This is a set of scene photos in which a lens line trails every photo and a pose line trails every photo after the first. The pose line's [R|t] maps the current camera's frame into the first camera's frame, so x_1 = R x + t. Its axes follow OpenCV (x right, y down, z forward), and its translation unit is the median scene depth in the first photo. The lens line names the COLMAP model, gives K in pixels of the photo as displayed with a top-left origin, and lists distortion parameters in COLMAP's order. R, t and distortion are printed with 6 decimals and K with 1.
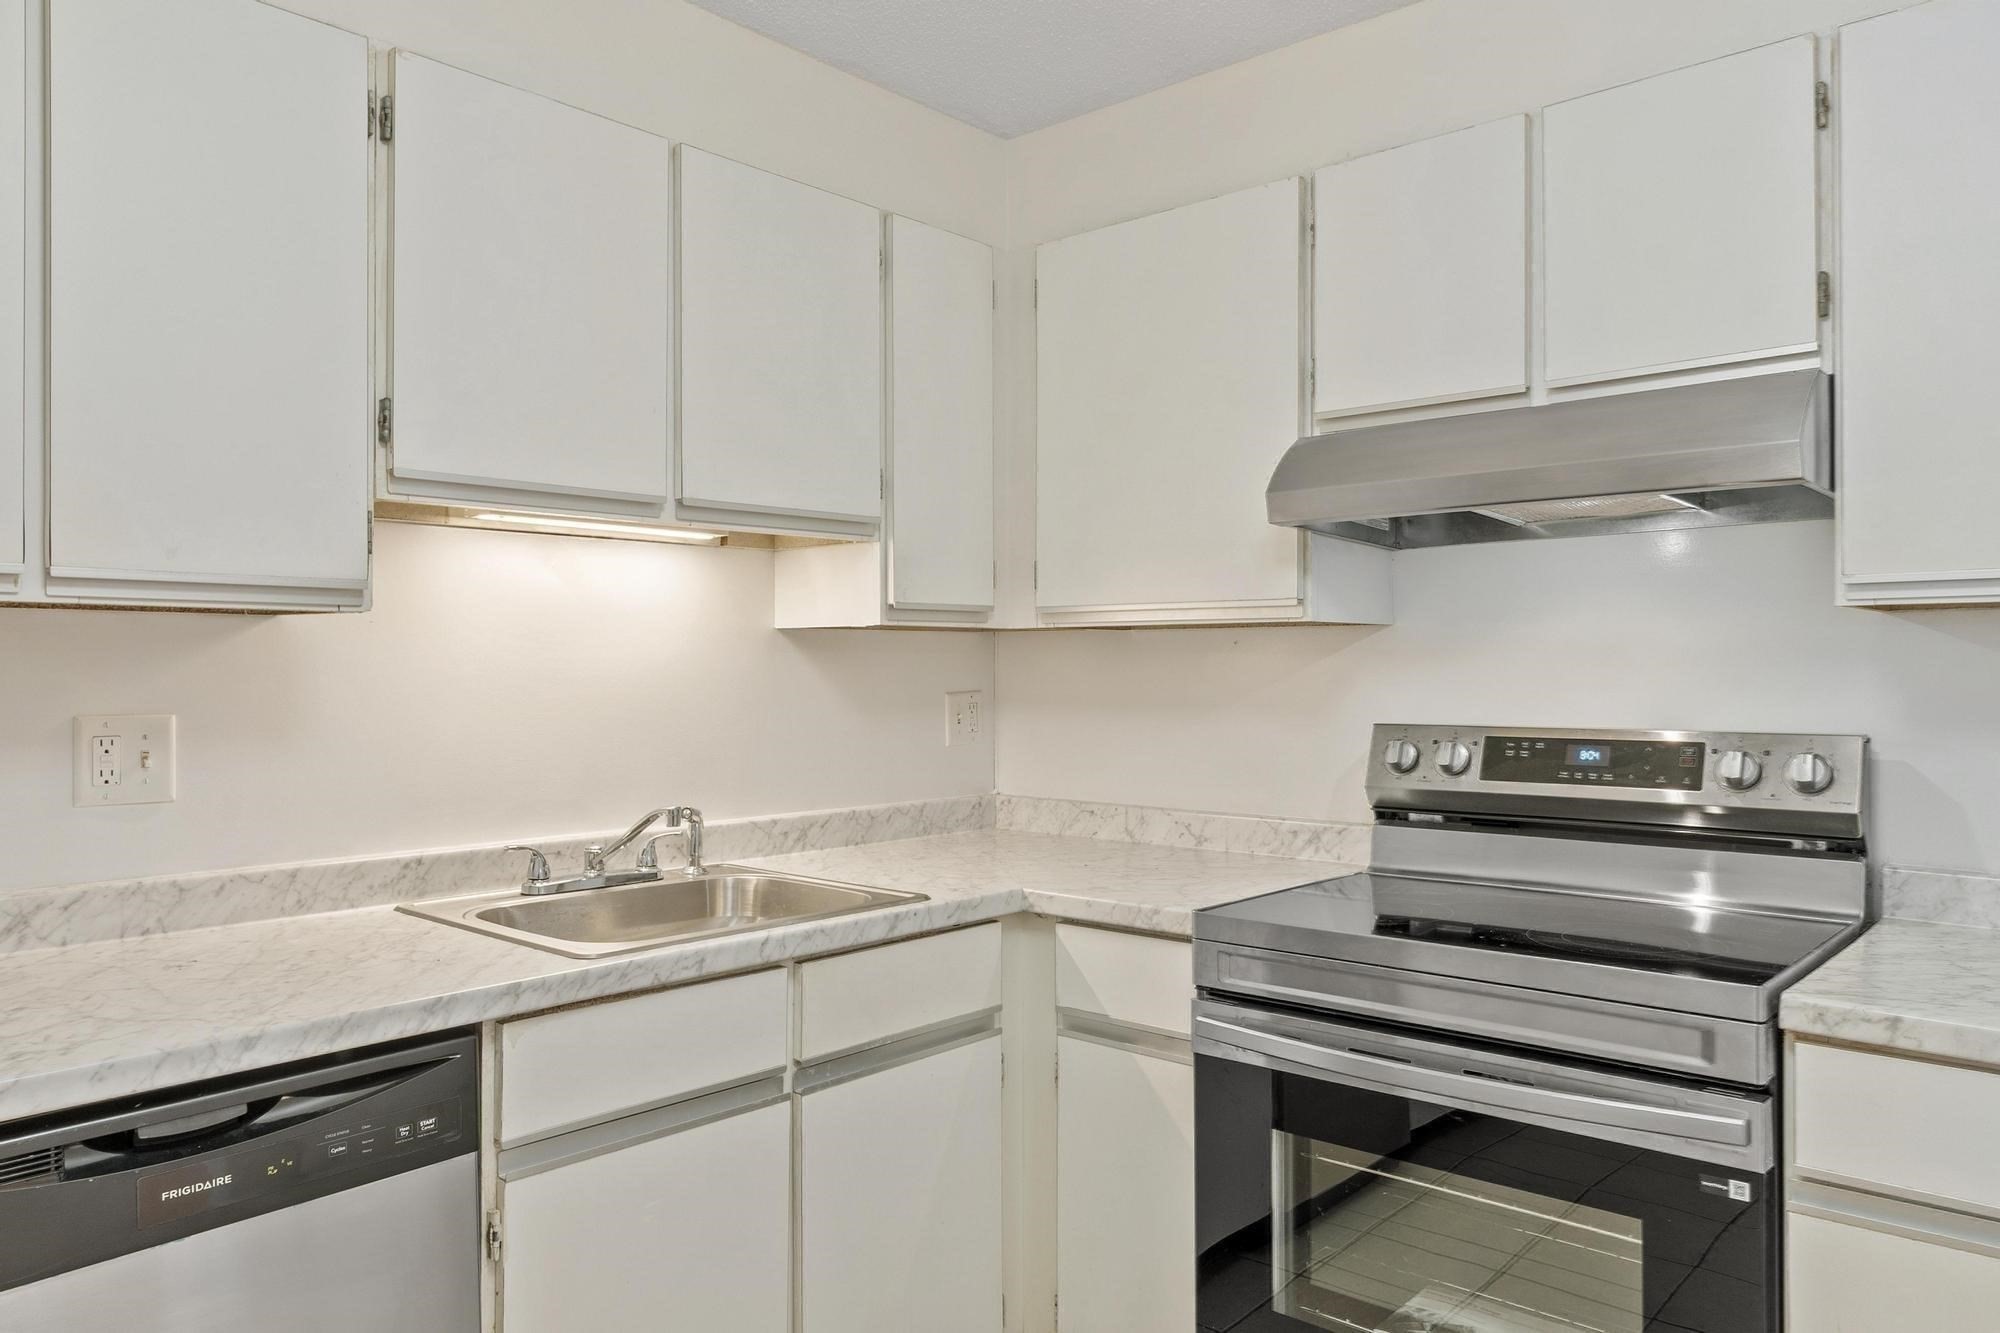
lens RADIAL K [[1375.2, 0, 1000.0], [0, 1375.2, 666.5], [0, 0, 1]] dist [0.002367, 0.000115]
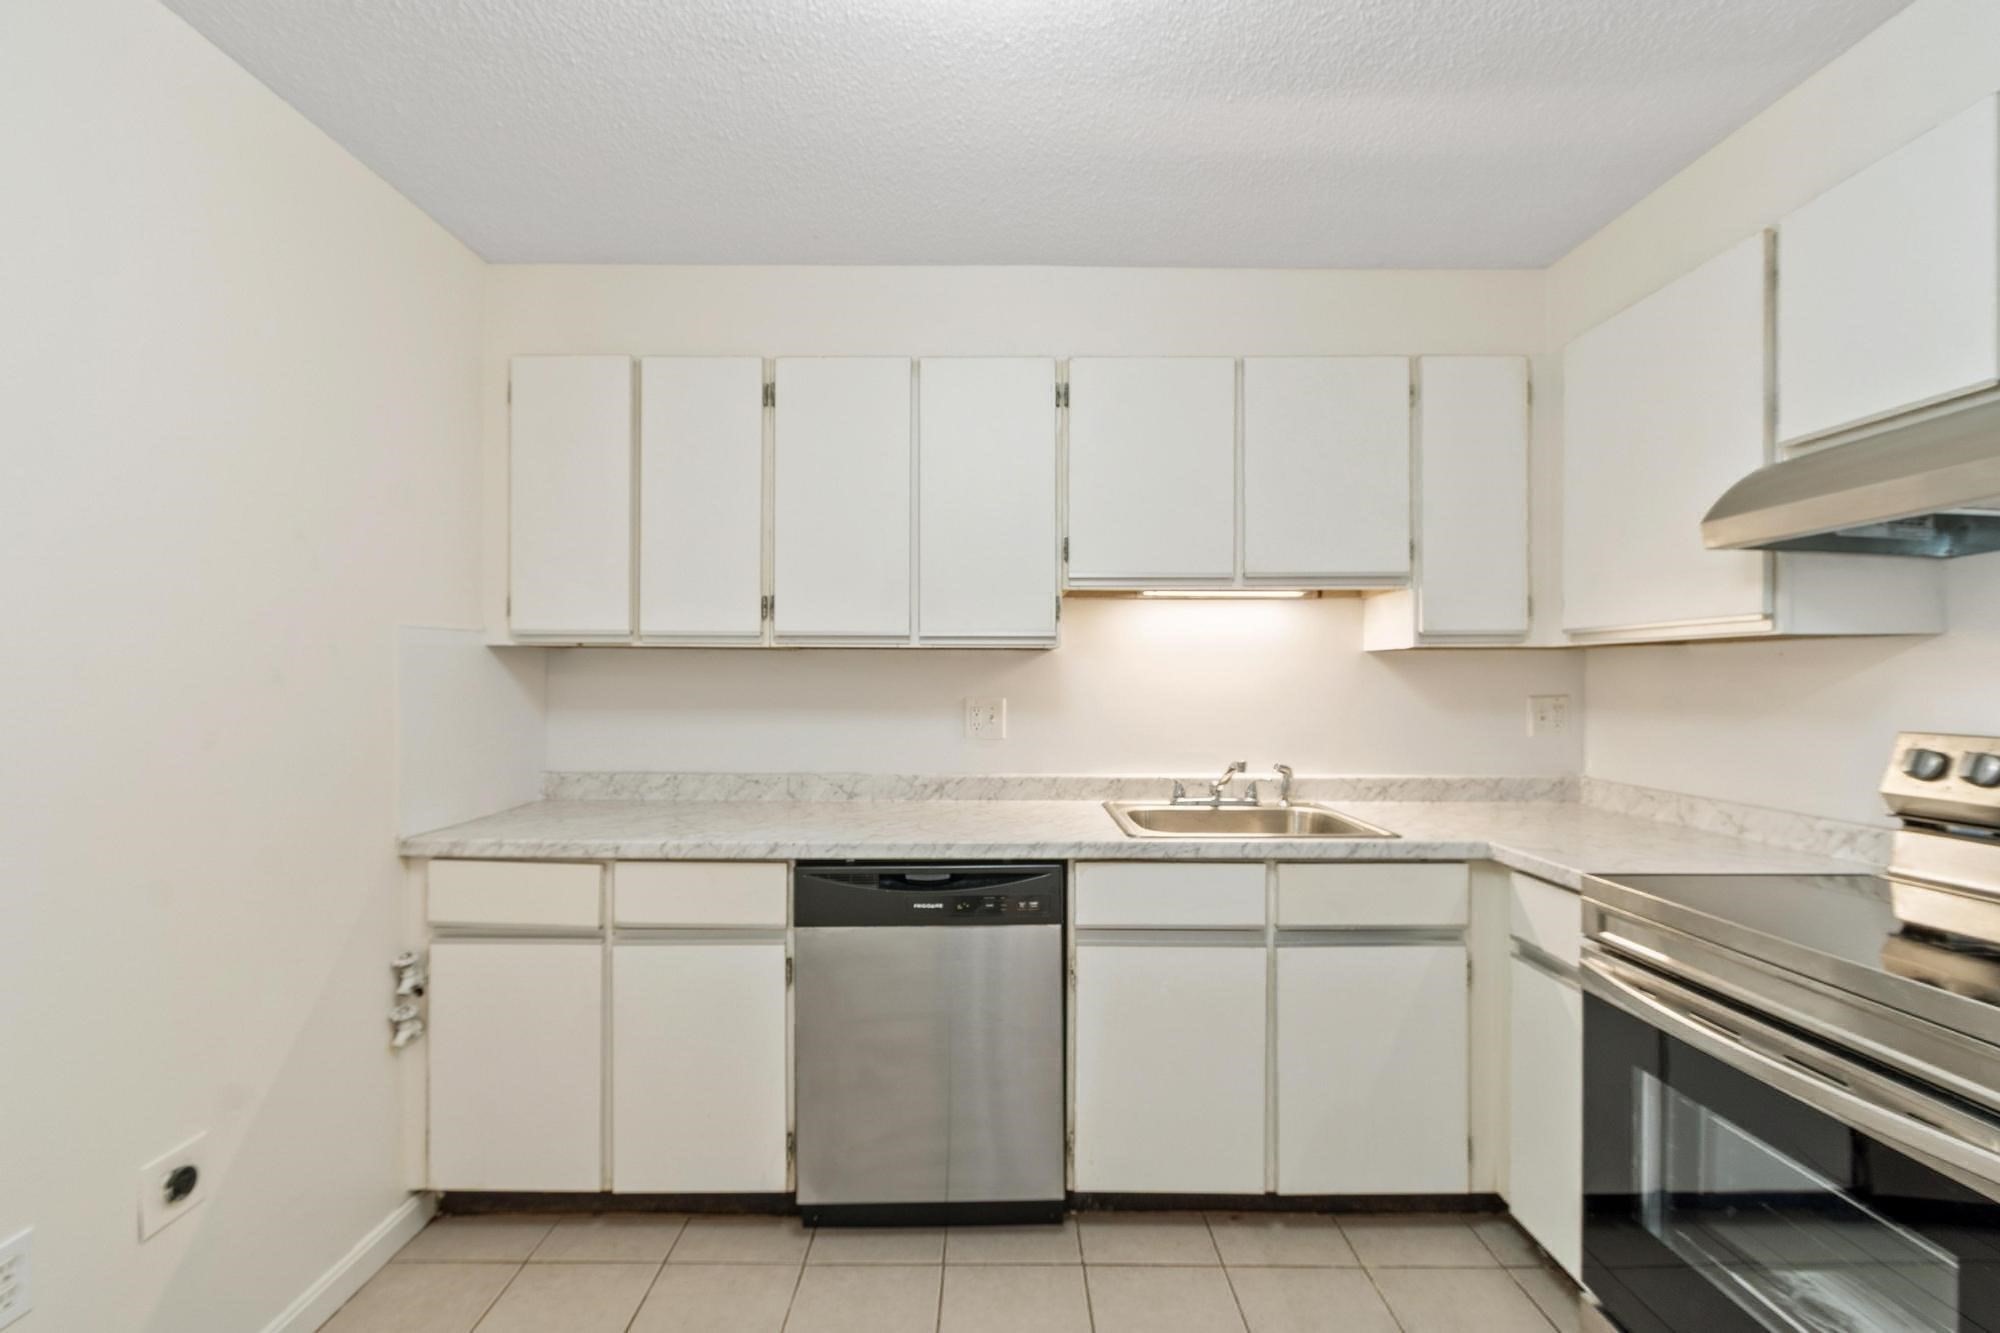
lens RADIAL K [[880.9, 0, 990.7], [0, 880.9, 659.2], [0, 0, 1]] dist [0.001511, 0.000371]
pose [[0.659422, -0.016543, -0.751591, 0.346936], [-0.000610, 0.999746, -0.022540, 0.004293], [0.751773, 0.015322, 0.659244, 0.073451]]
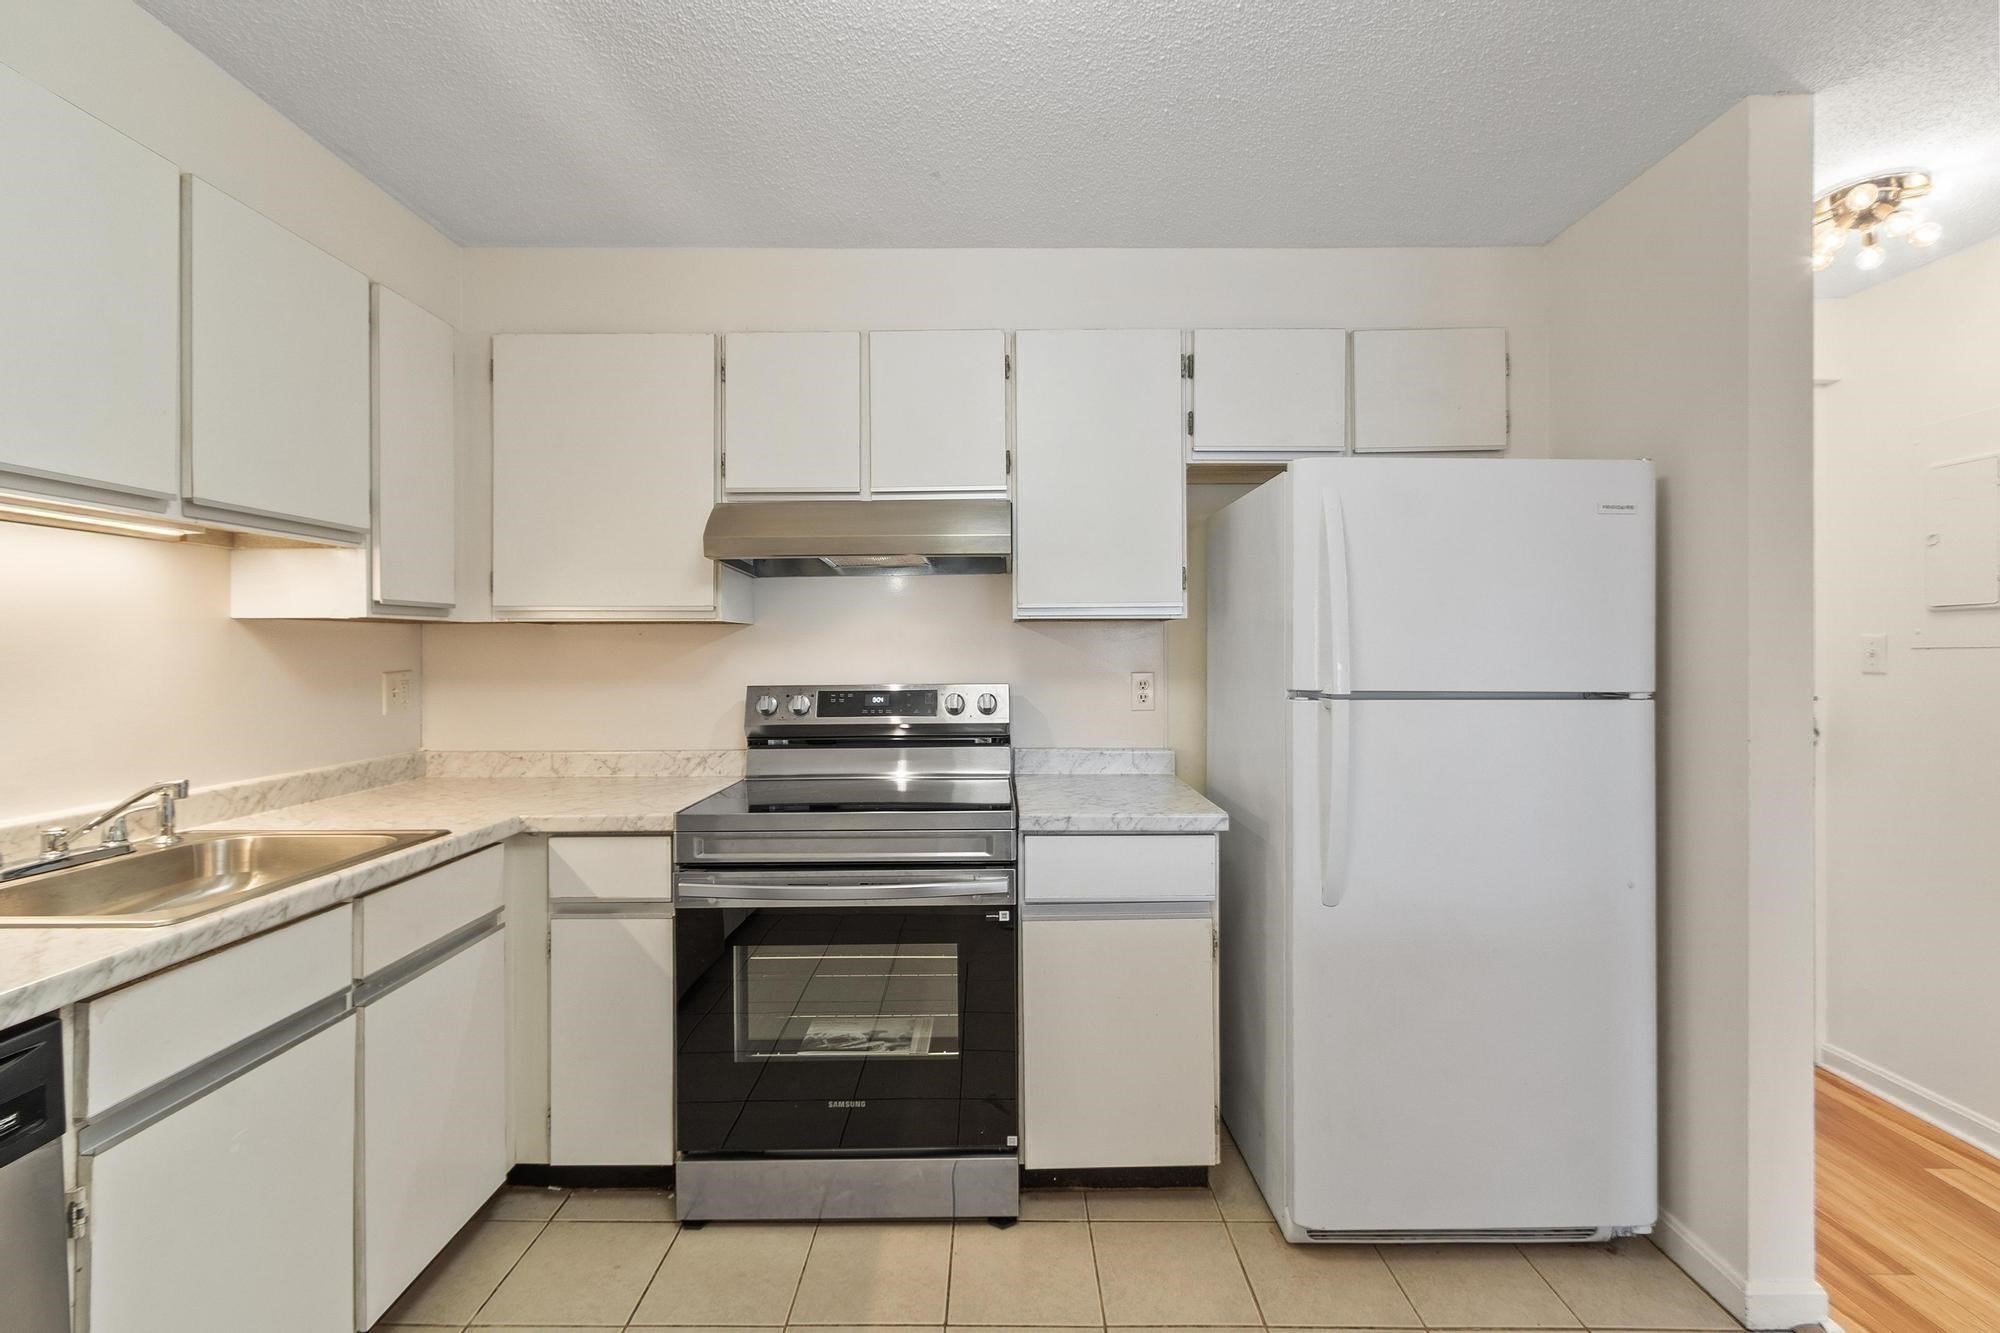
lens RADIAL K [[880.9, 0, 990.7], [0, 880.9, 659.2], [0, 0, 1]] dist [0.001511, 0.000371]
pose [[0.748204, -0.008888, 0.663409, -0.210781], [0.003452, 0.999949, 0.009503, 0.001781], [-0.663460, -0.004821, 0.748196, 0.051326]]
